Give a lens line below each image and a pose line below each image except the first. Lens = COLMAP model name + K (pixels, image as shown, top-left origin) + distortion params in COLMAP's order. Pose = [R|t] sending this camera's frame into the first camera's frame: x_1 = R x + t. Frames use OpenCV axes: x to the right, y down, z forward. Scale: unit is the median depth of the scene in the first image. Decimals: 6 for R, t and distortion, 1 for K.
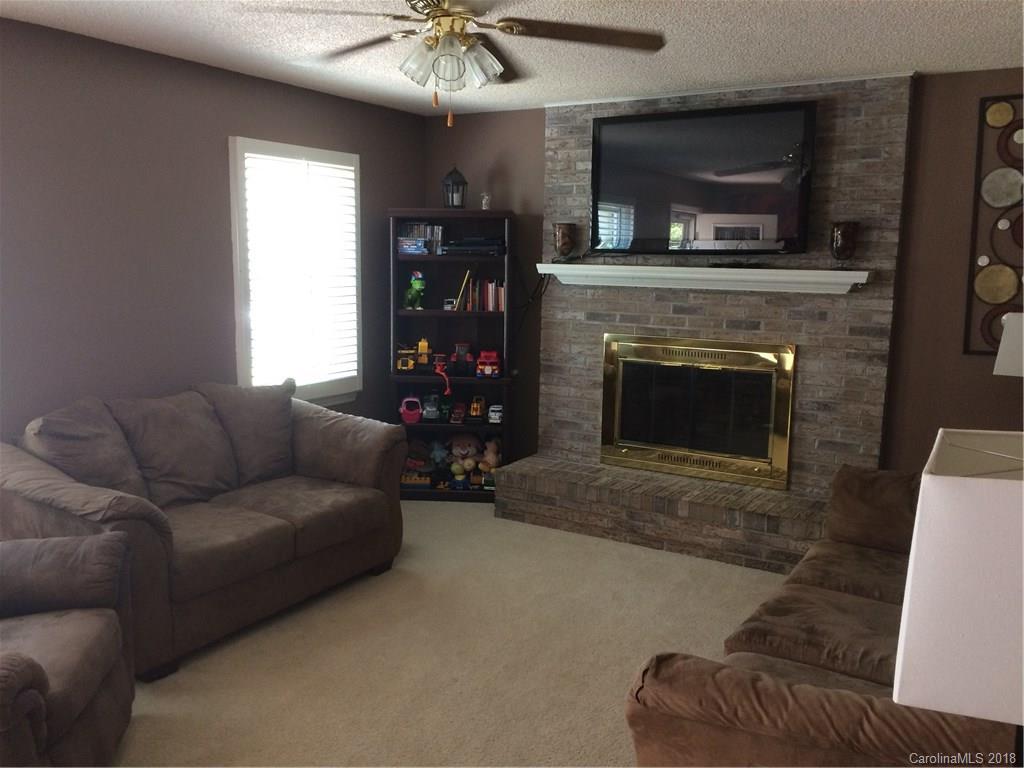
lens RADIAL K [[869.4, 0, 508.6], [0, 869.4, 384.0], [0, 0, 1]] dist [0.066355, -0.082230]
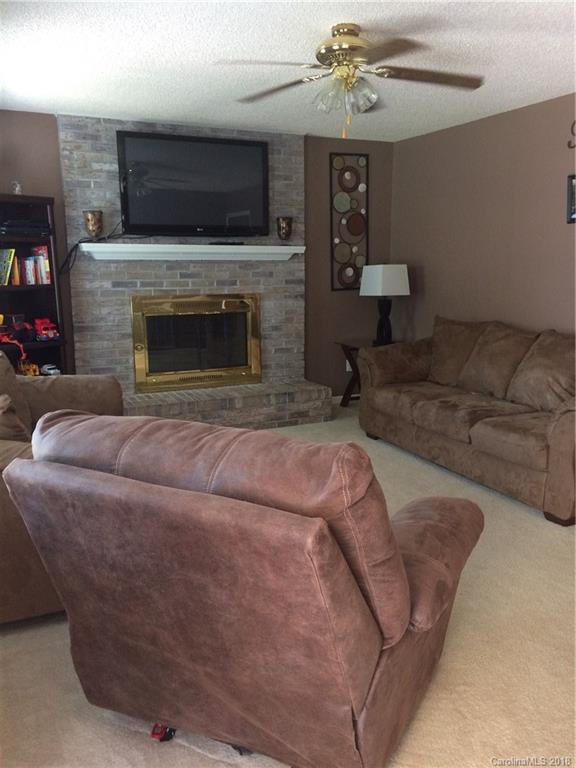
lens RADIAL K [[652.1, 0, 256.0], [0, 652.1, 382.2], [0, 0, 1]] dist [0.066355, -0.082230]
pose [[0.572377, -0.162024, 0.803824, -0.636713], [0.135044, 0.985525, 0.102488, -0.005441], [-0.808794, 0.049890, 0.585972, 0.274246]]
